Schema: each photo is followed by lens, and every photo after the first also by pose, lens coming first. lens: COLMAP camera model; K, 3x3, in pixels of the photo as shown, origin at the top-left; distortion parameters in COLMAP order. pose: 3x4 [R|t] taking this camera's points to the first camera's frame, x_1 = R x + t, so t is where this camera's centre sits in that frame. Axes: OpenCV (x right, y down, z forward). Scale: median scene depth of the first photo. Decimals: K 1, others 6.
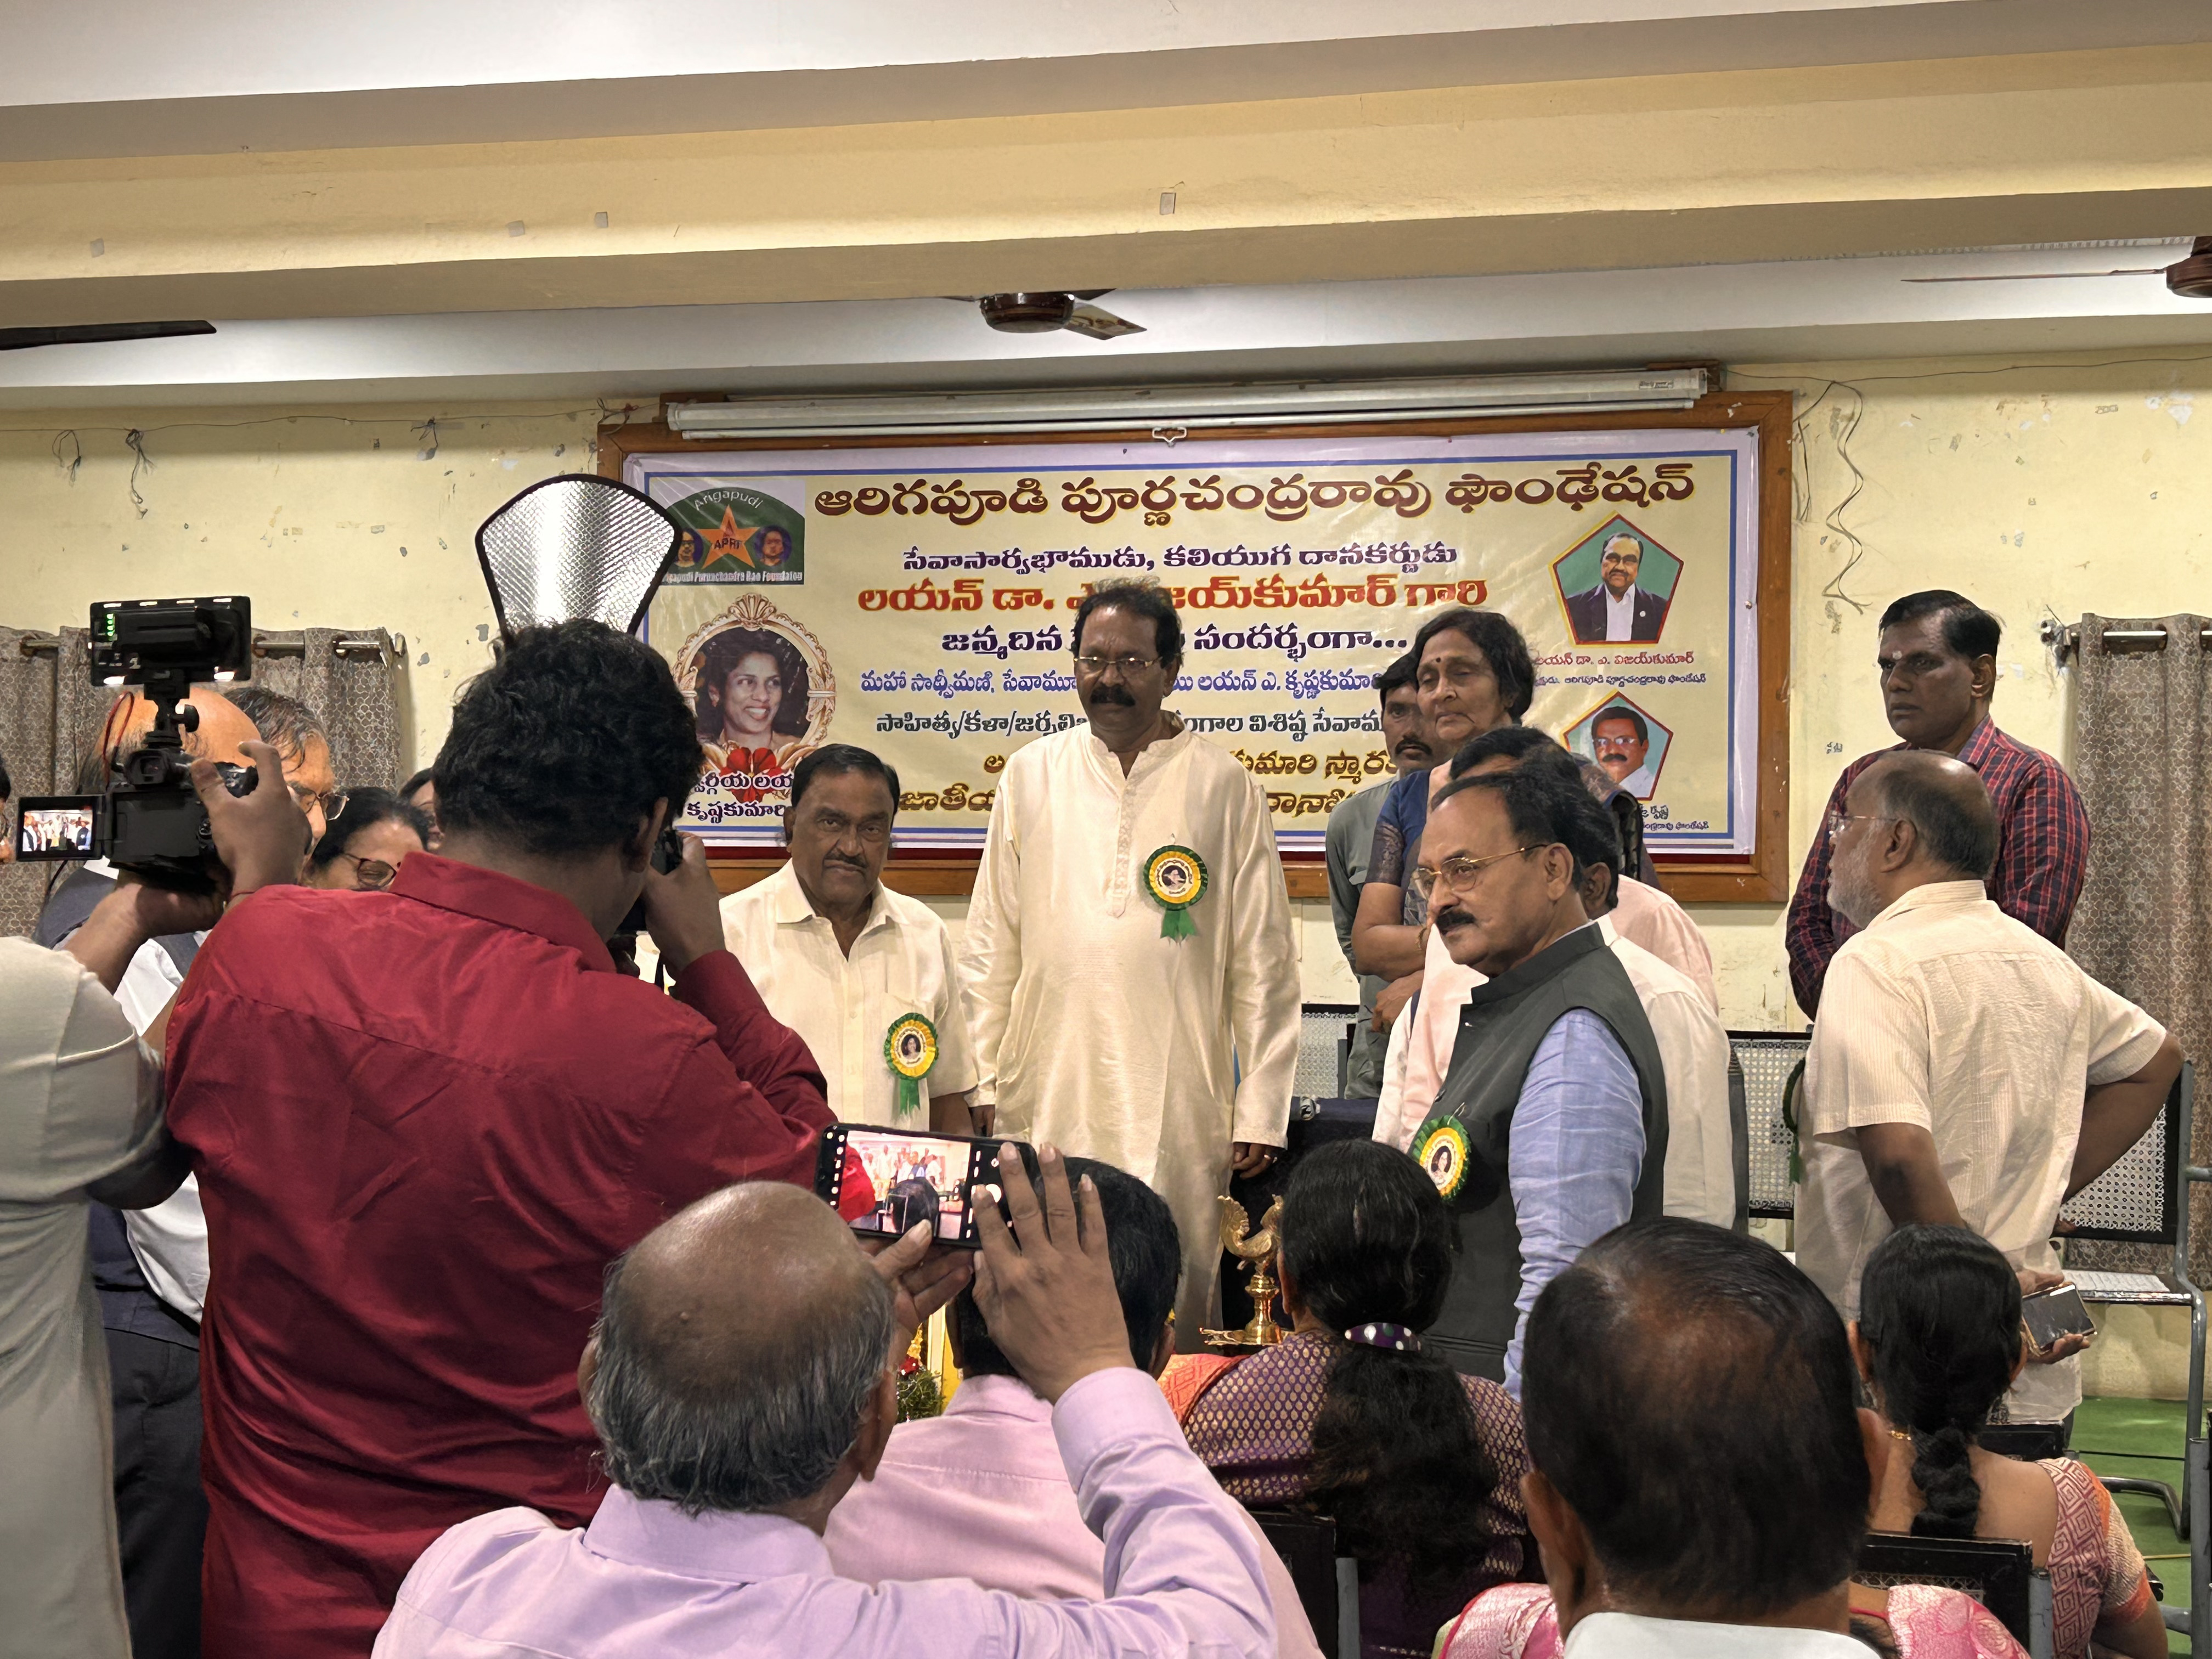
lens RADIAL K [[3419.1, 0, 1107.3], [0, 3419.1, 869.6], [0, 0, 1]] dist [0.164574, 0.000000]
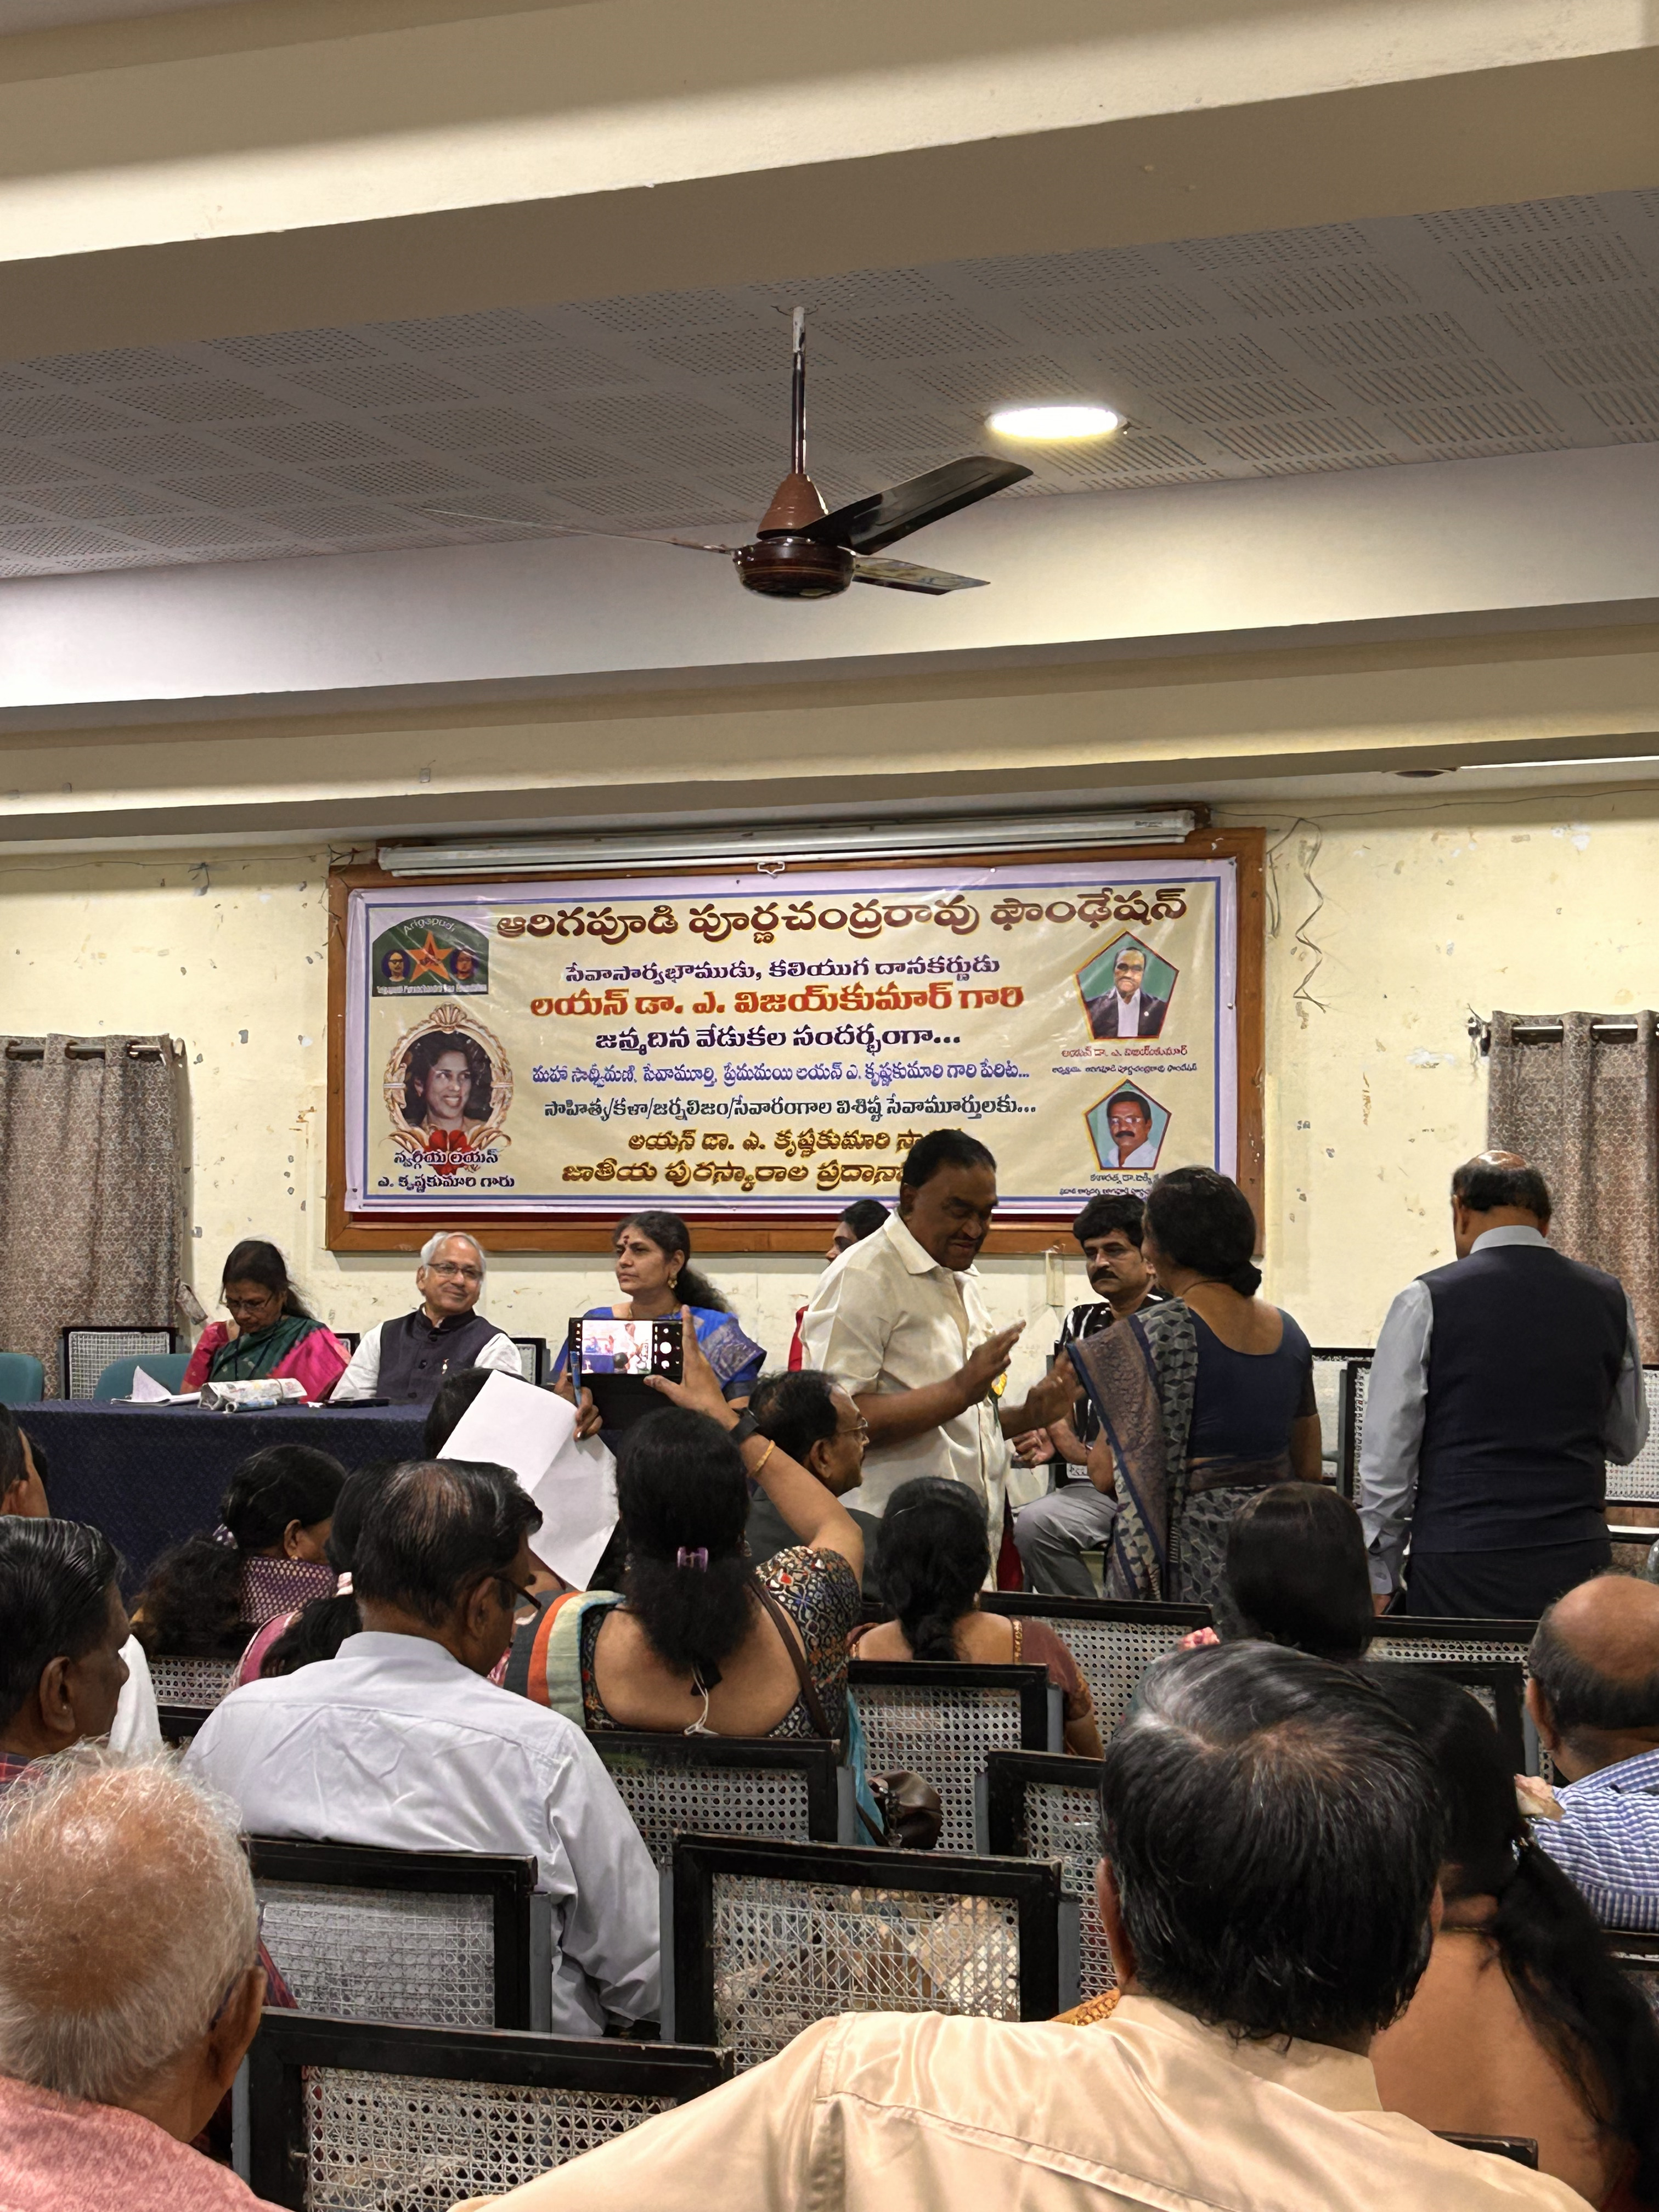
lens RADIAL K [[3703.3, 0, 823.4], [0, 3703.3, 1124.1], [0, 0, 1]] dist [0.232371, 0.000000]
pose [[0.988501, -0.009452, -0.150922, 0.232022], [0.005807, 0.999681, -0.024574, -0.004762], [0.151106, 0.023415, 0.988240, -0.284051]]
